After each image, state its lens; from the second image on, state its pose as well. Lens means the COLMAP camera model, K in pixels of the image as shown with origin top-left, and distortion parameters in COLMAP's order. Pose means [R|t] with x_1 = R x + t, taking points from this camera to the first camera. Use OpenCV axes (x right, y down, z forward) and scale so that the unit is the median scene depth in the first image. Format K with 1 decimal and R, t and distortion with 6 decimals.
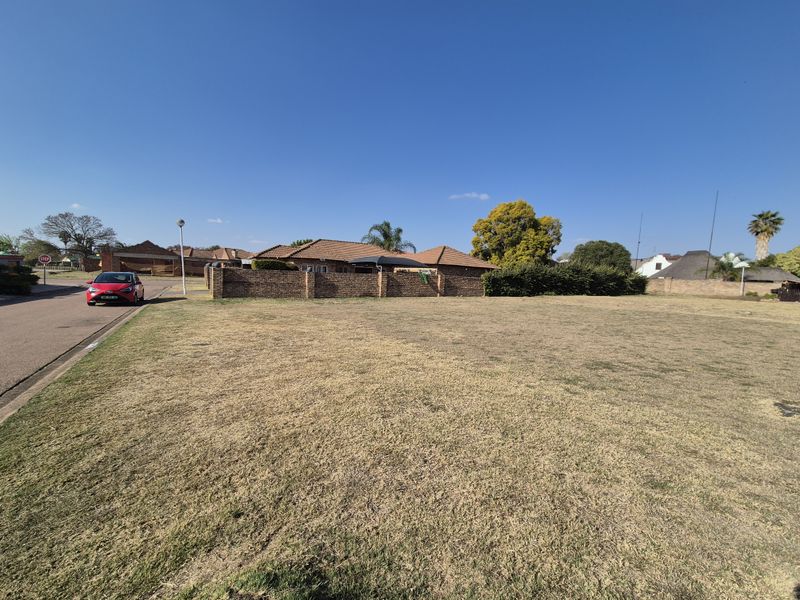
lens RADIAL K [[326.8, 0, 395.7], [0, 326.8, 306.1], [0, 0, 1]] dist [0.003802, 0.000494]
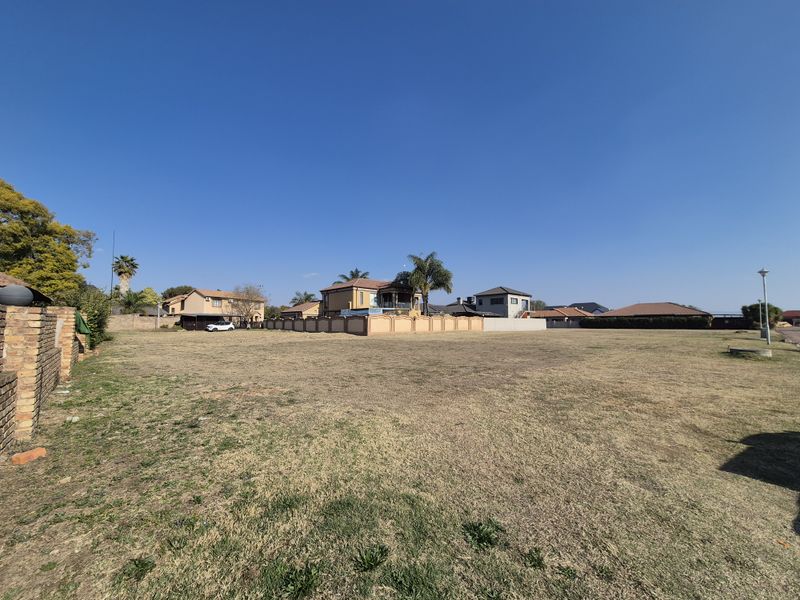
lens RADIAL K [[326.8, 0, 398.7], [0, 326.8, 301.1], [0, 0, 1]] dist [0.003802, 0.000494]
pose [[-0.184690, 0.030144, 0.982334, -0.328765], [0.083079, 0.996431, -0.014957, -0.055364], [-0.979279, 0.078849, -0.186535, 0.515723]]
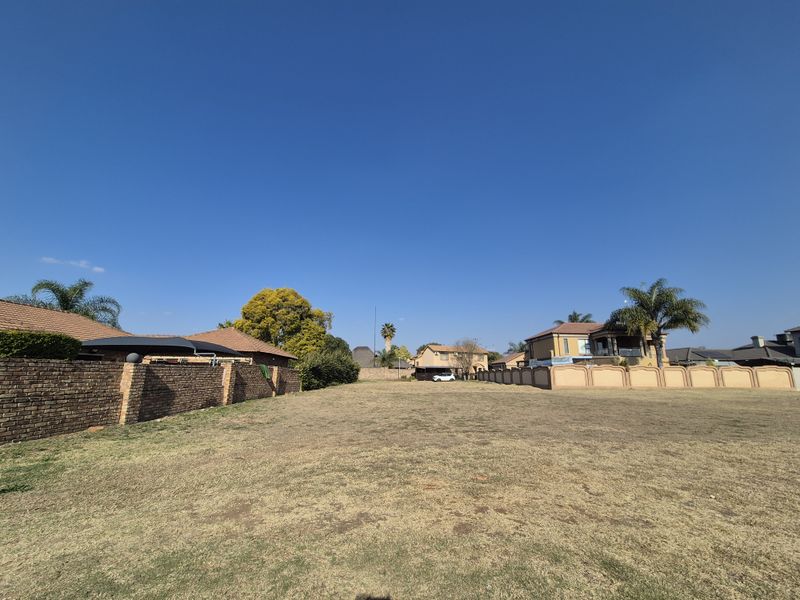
lens RADIAL K [[326.8, 0, 397.7], [0, 326.8, 302.6], [0, 0, 1]] dist [0.003802, 0.000494]
pose [[0.533724, 0.149486, 0.832341, -0.297273], [0.089889, 0.968648, -0.231606, -0.030294], [-0.840867, 0.198432, 0.503554, 0.278966]]
